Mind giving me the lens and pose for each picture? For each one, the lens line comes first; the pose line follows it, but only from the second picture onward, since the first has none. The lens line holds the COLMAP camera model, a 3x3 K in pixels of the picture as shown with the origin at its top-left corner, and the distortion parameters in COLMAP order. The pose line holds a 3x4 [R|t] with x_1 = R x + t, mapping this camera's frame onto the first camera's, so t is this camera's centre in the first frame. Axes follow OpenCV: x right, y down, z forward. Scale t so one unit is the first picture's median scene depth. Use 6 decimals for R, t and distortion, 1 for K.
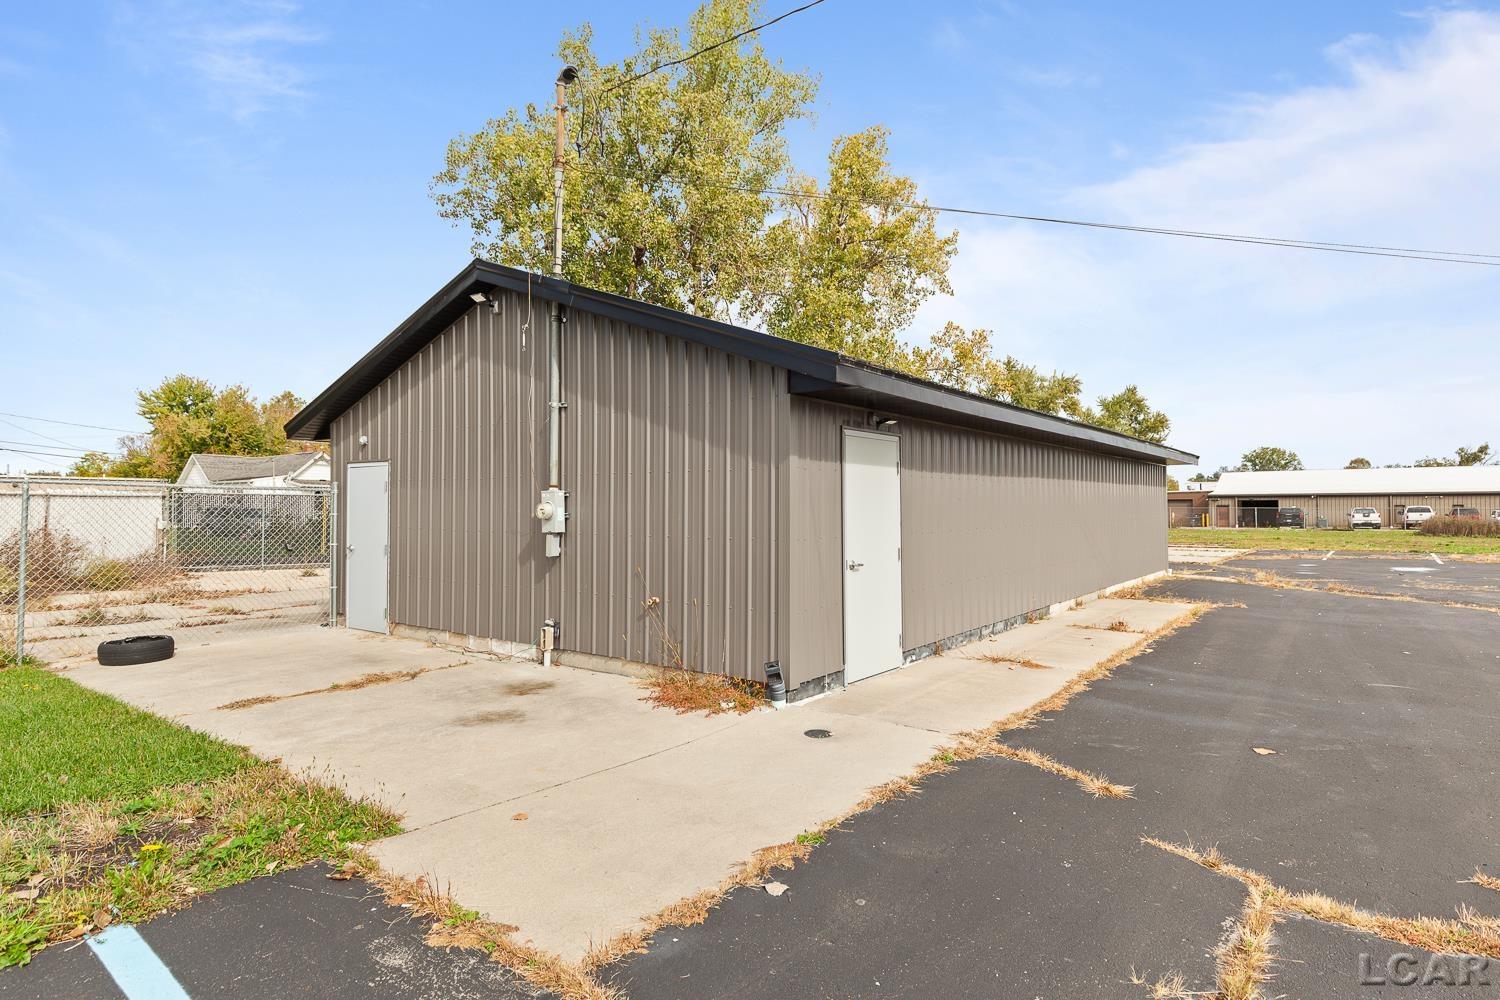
lens RADIAL K [[845.8, 0, 800.6], [0, 845.8, 467.4], [0, 0, 1]] dist [0.001545, -0.001126]
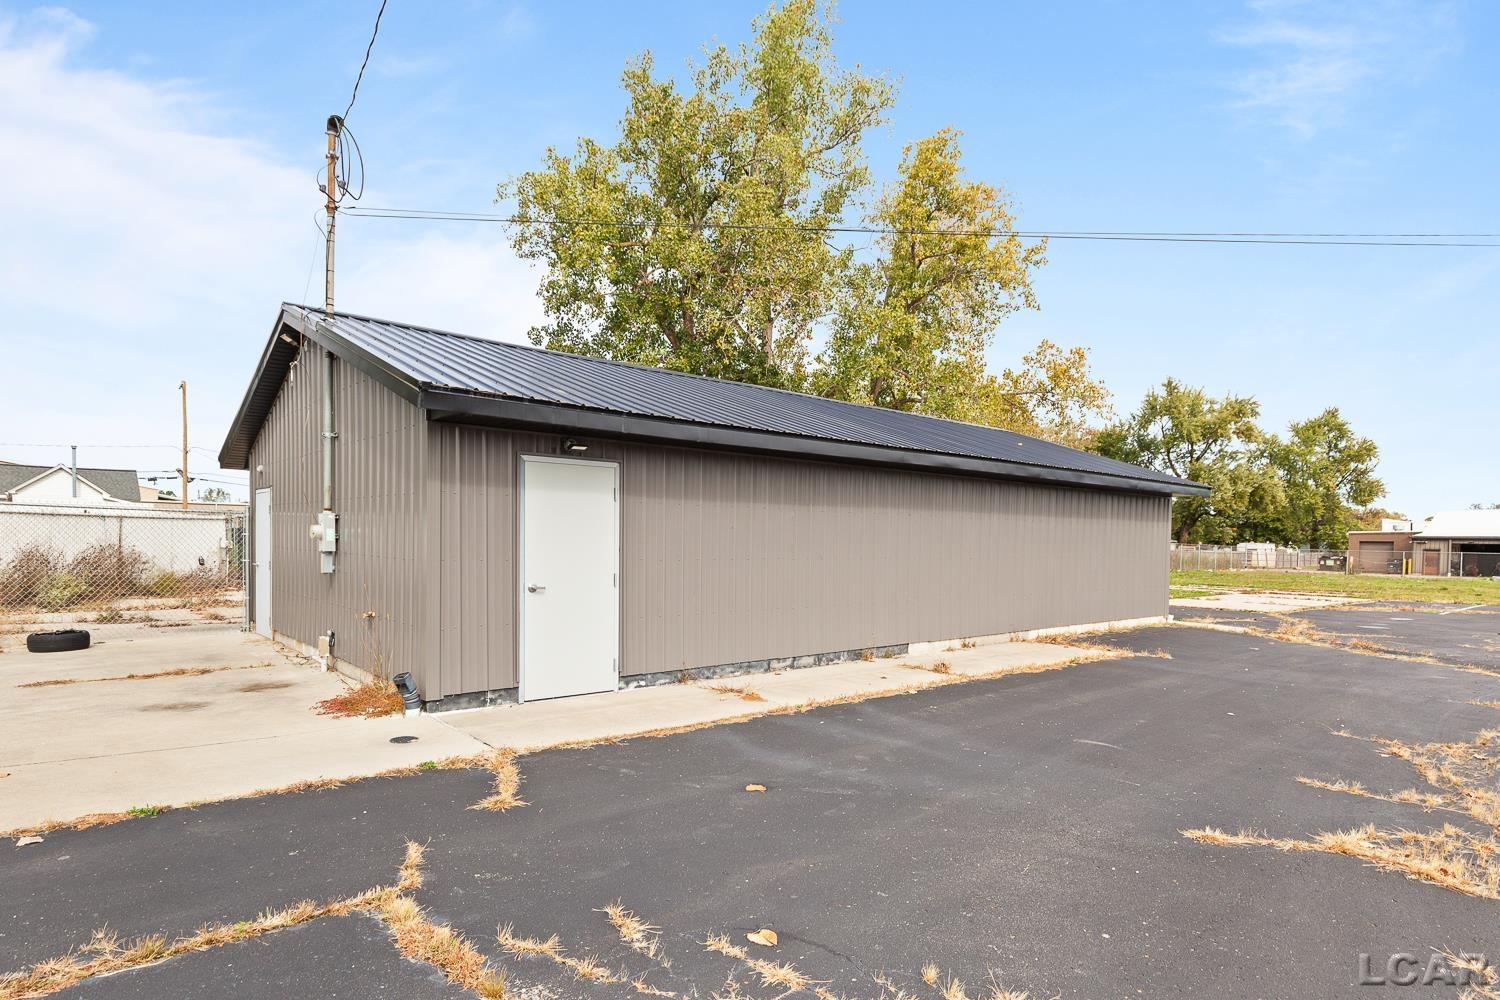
lens RADIAL K [[870.2, 0, 748.2], [0, 870.2, 548.3], [0, 0, 1]] dist [-0.000982, -0.002227]
pose [[0.969697, 0.019893, -0.243499, 0.118672], [-0.006532, 0.998434, 0.055554, 0.001510], [0.244223, -0.052280, 0.968309, 0.008823]]
